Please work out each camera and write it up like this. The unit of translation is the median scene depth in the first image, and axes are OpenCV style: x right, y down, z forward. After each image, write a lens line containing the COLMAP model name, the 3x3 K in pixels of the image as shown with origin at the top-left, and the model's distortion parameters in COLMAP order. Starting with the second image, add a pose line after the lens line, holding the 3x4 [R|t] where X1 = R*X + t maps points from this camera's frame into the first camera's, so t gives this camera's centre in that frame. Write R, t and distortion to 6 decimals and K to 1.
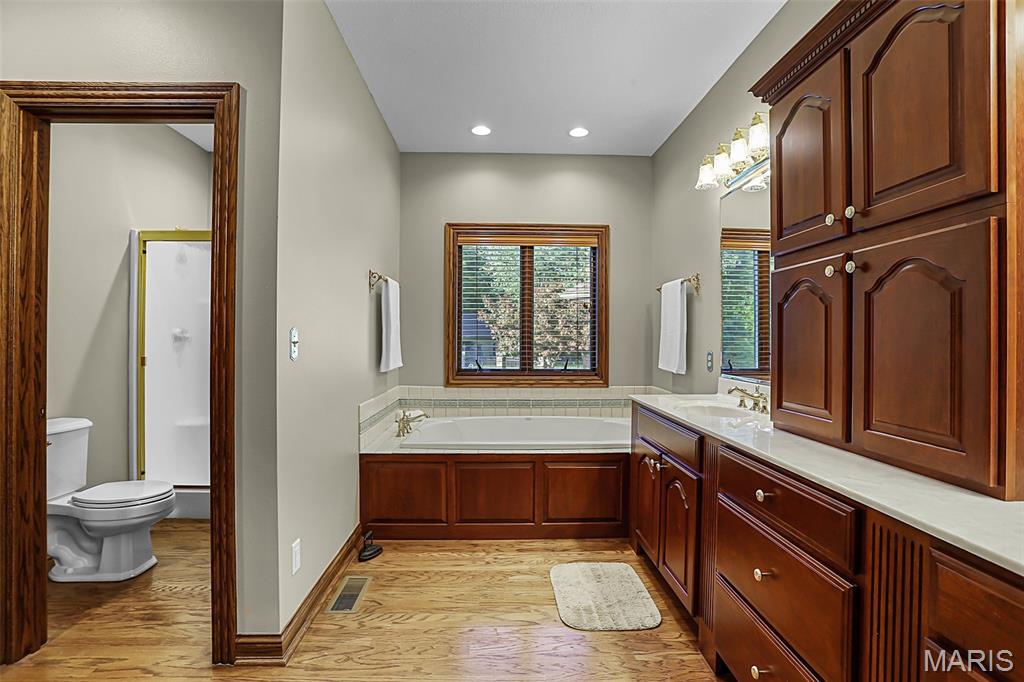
lens RADIAL K [[506.5, 0, 503.5], [0, 506.5, 335.4], [0, 0, 1]] dist [-0.059072, 0.025049]
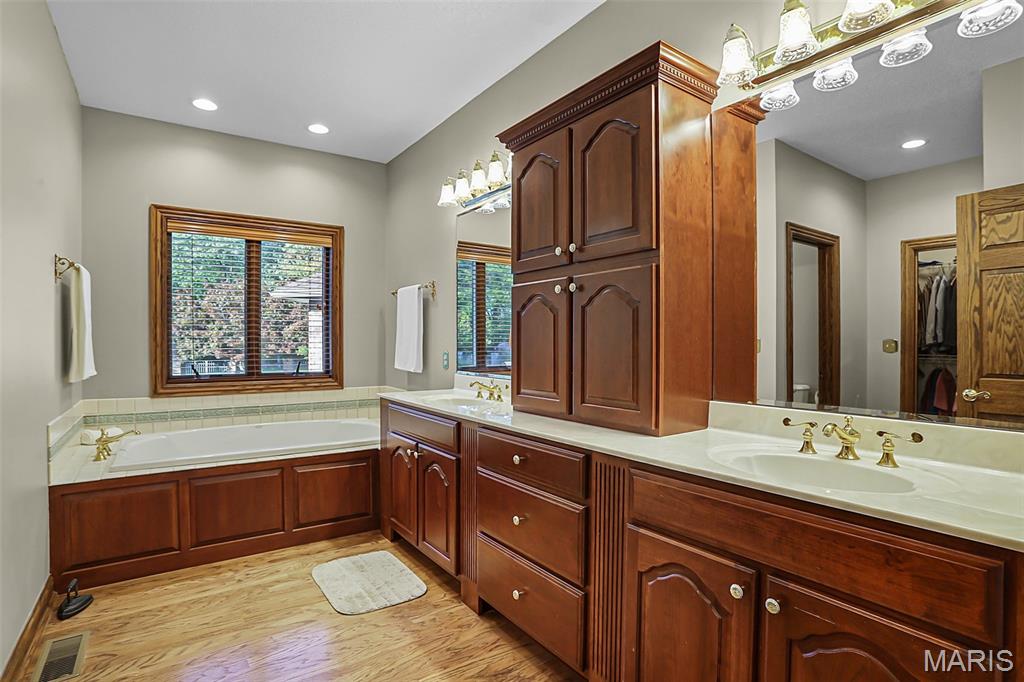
lens RADIAL K [[506.5, 0, 519.2], [0, 506.5, 340.7], [0, 0, 1]] dist [-0.059072, 0.025049]
pose [[0.839960, -0.004306, 0.542631, -0.094540], [0.000521, 0.999974, 0.007129, 0.000552], [-0.542648, -0.005705, 0.839941, -0.054420]]
